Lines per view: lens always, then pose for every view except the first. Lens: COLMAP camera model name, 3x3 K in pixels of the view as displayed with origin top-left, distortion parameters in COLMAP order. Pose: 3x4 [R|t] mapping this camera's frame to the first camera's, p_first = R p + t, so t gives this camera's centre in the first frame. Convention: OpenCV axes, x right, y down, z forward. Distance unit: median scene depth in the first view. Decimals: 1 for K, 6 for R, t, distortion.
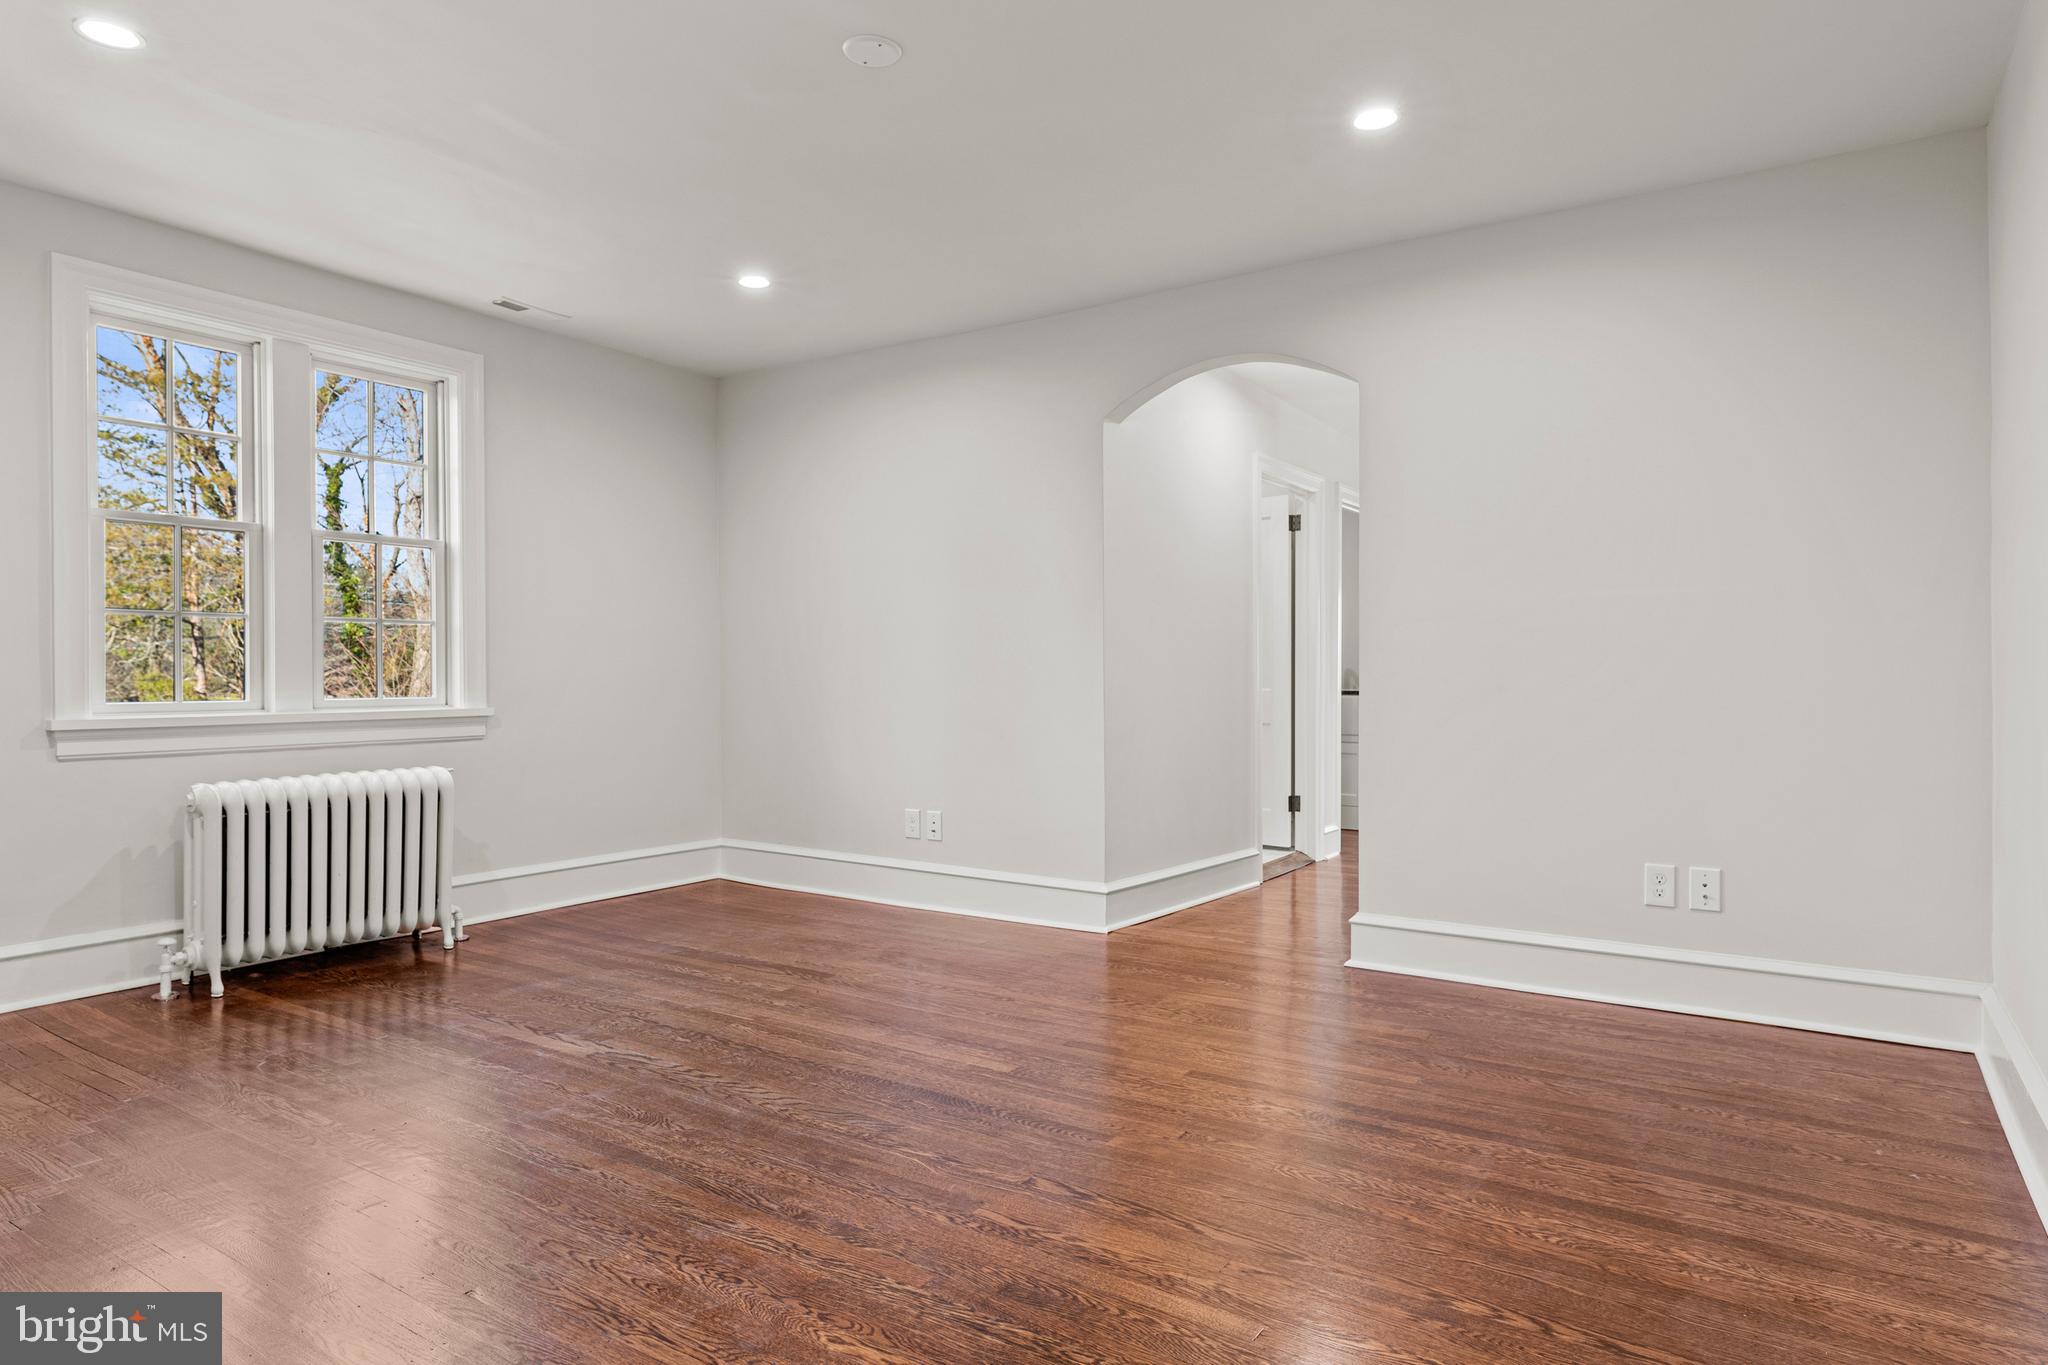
lens RADIAL K [[1112.8, 0, 1059.0], [0, 1112.8, 678.3], [0, 0, 1]] dist [0.003525, -0.000004]
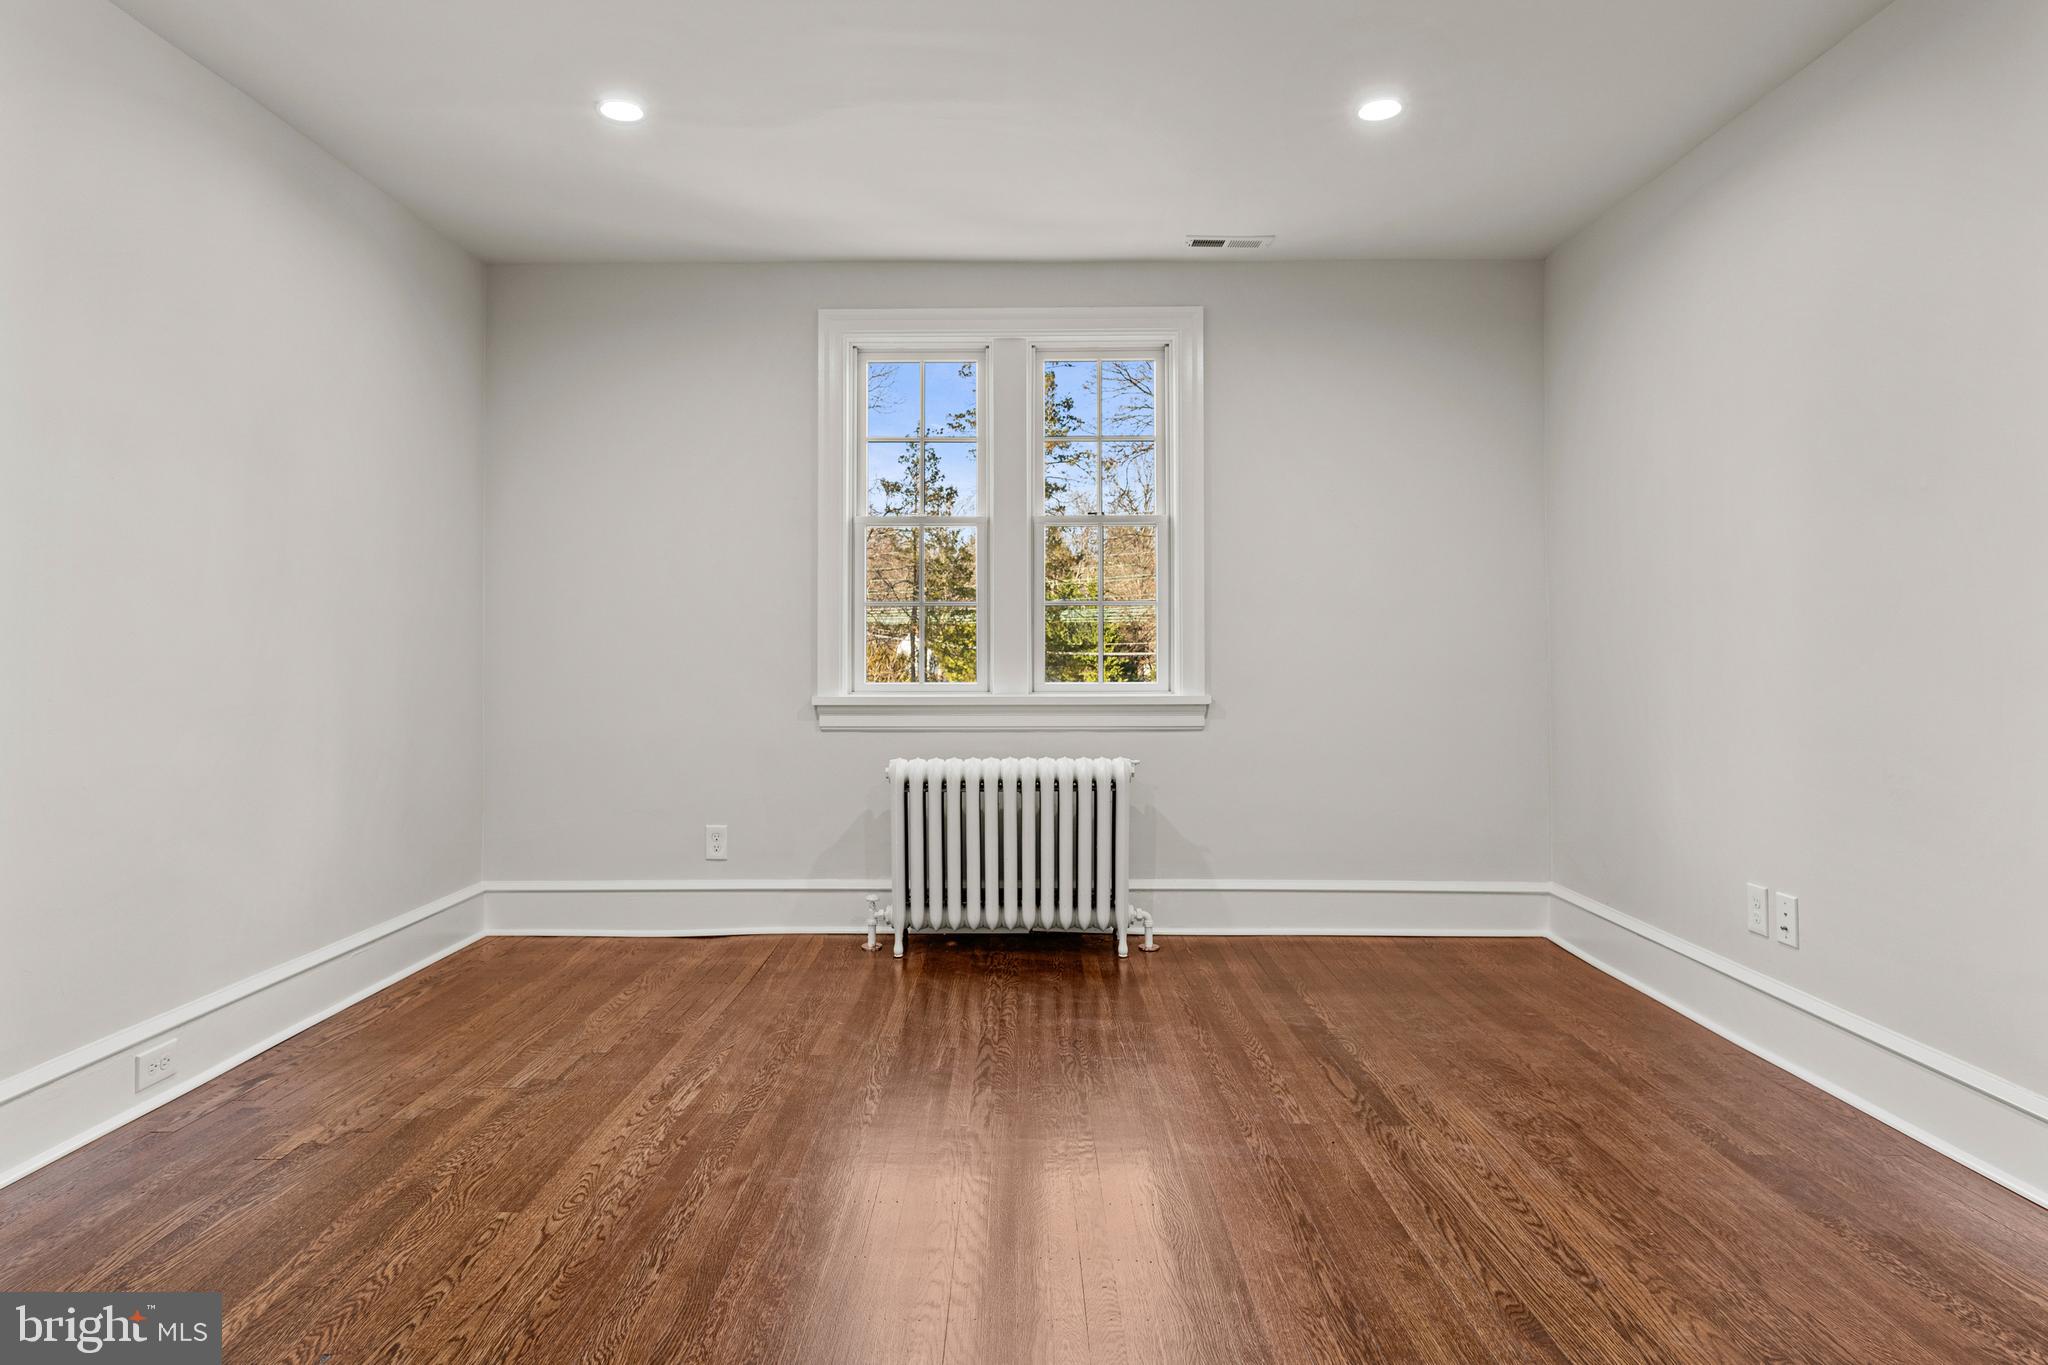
lens RADIAL K [[1194.4, 0, 1020.4], [0, 1194.4, 637.6], [0, 0, 1]] dist [0.002102, 0.001326]
pose [[0.537344, -0.014406, -0.843240, 0.245830], [-0.002560, 0.999822, -0.018712, -0.002117], [0.843359, 0.012214, 0.537212, 0.401440]]
